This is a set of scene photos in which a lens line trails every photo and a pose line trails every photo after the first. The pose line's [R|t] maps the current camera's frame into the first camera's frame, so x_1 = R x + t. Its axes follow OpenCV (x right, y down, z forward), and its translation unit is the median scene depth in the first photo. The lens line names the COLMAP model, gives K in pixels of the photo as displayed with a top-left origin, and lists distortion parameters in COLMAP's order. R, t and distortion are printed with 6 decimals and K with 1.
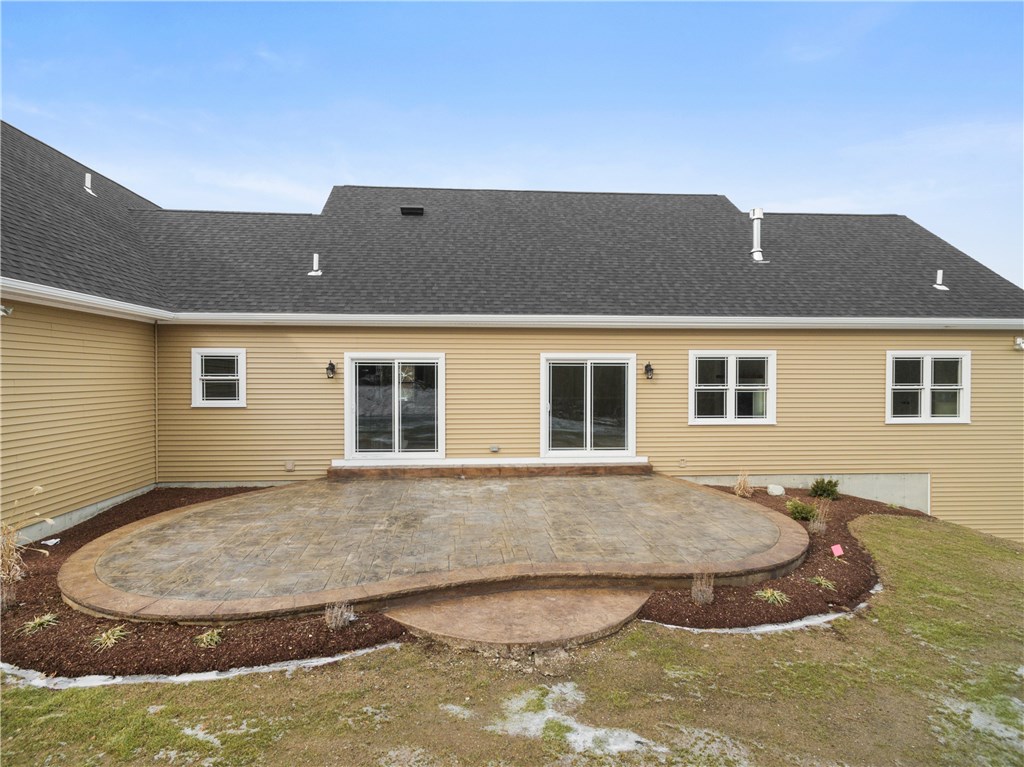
lens RADIAL K [[578.3, 0, 508.9], [0, 578.3, 381.2], [0, 0, 1]] dist [0.011967, 0.000086]
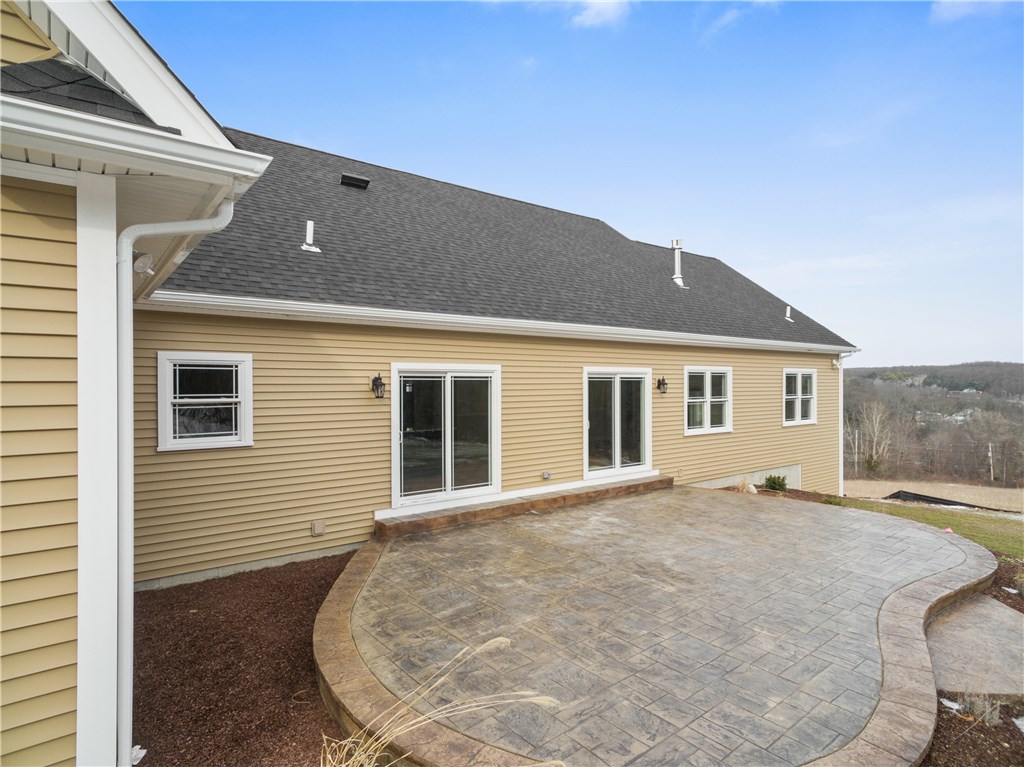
lens RADIAL K [[578.3, 0, 507.6], [0, 578.3, 382.8], [0, 0, 1]] dist [0.011967, 0.000086]
pose [[0.833240, -0.002669, 0.552905, -0.553181], [0.010309, 0.999890, -0.010710, -0.014202], [-0.552815, 0.014624, 0.833175, 0.300503]]
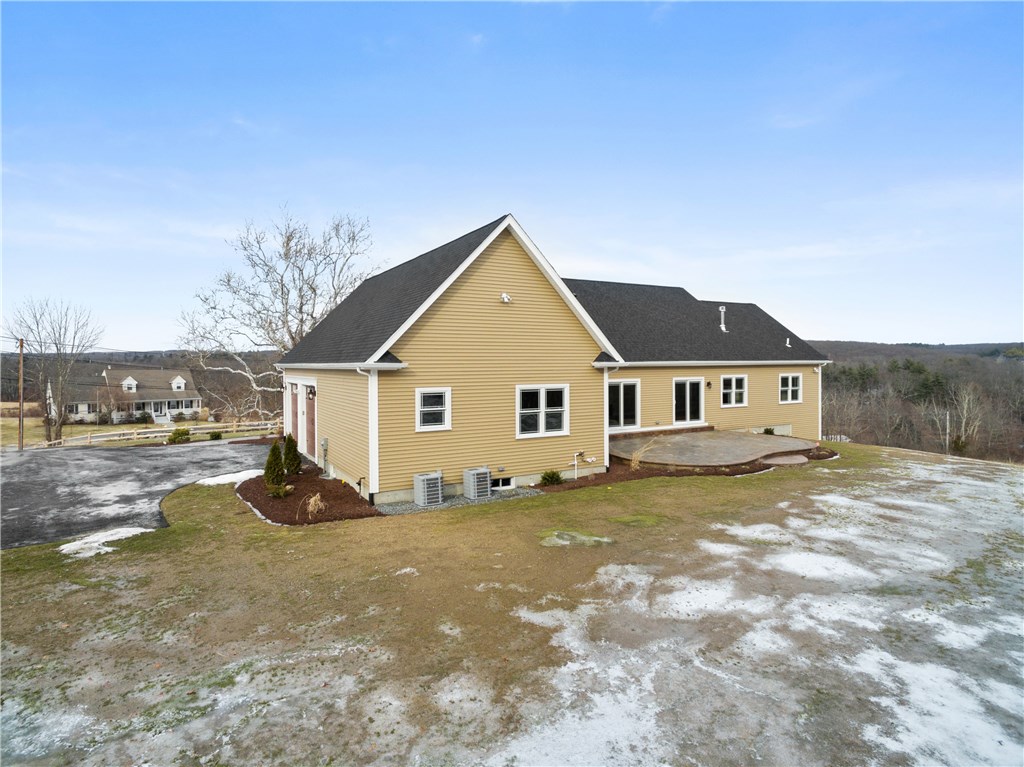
lens RADIAL K [[578.3, 0, 504.4], [0, 578.3, 367.2], [0, 0, 1]] dist [0.011967, 0.000086]
pose [[0.904373, -0.010262, 0.426619, -1.459330], [0.012905, 0.999911, -0.003304, -0.089860], [-0.426548, 0.008493, 0.904425, -0.715002]]
